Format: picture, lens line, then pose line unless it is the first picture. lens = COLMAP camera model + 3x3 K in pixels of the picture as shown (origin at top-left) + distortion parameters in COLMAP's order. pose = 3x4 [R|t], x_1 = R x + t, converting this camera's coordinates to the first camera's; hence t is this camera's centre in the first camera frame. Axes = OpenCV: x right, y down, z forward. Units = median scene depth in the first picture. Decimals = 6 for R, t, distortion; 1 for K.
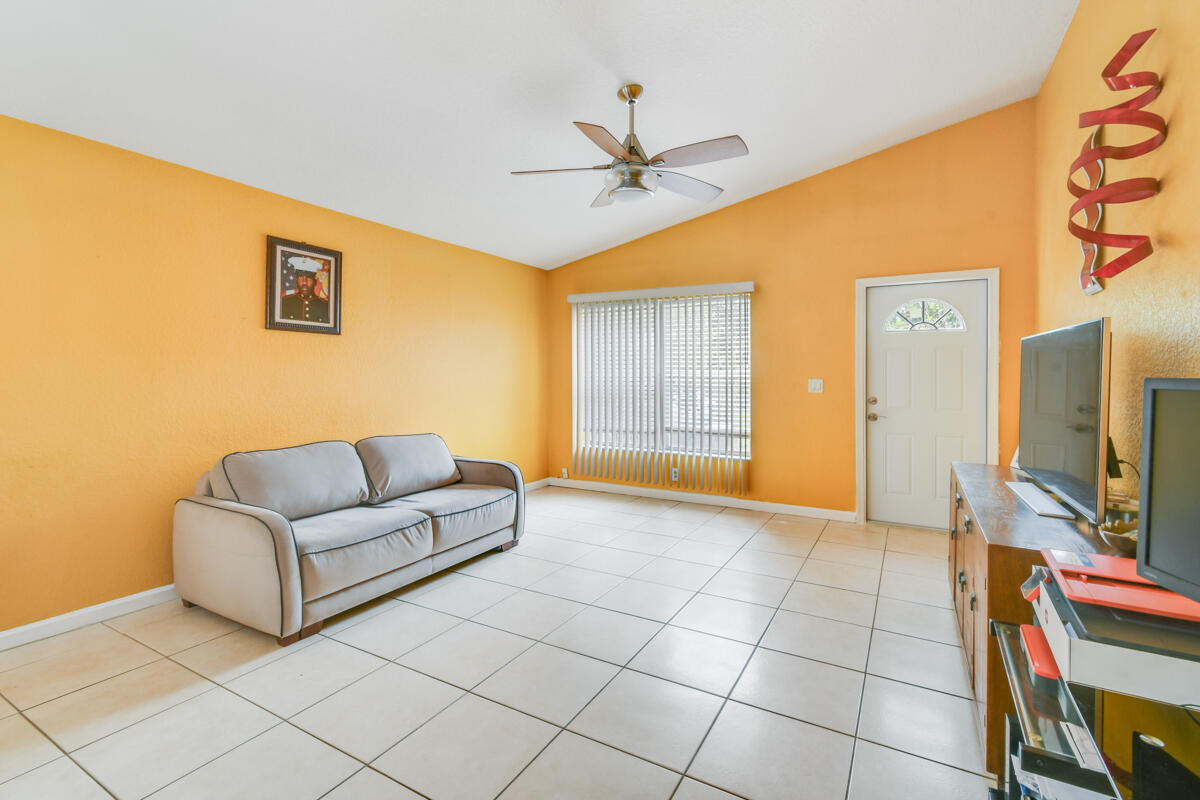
lens RADIAL K [[539.7, 0, 618.0], [0, 539.7, 384.1], [0, 0, 1]] dist [0.002141, -0.005125]
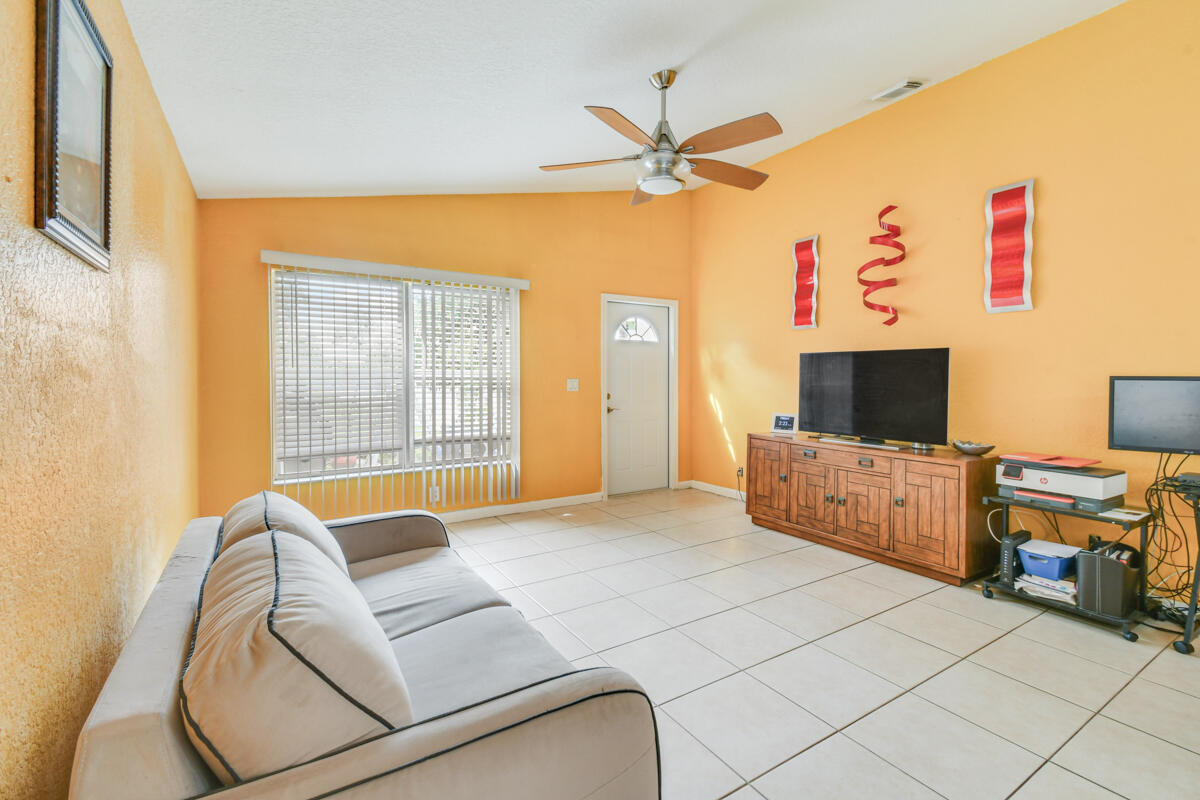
lens RADIAL K [[539.7, 0, 618.0], [0, 539.7, 384.1], [0, 0, 1]] dist [0.002141, -0.005125]
pose [[0.471935, -0.011621, 0.881557, -0.576565], [0.018432, 0.999825, 0.003313, -0.000282], [-0.881441, 0.014685, 0.472066, 0.416509]]
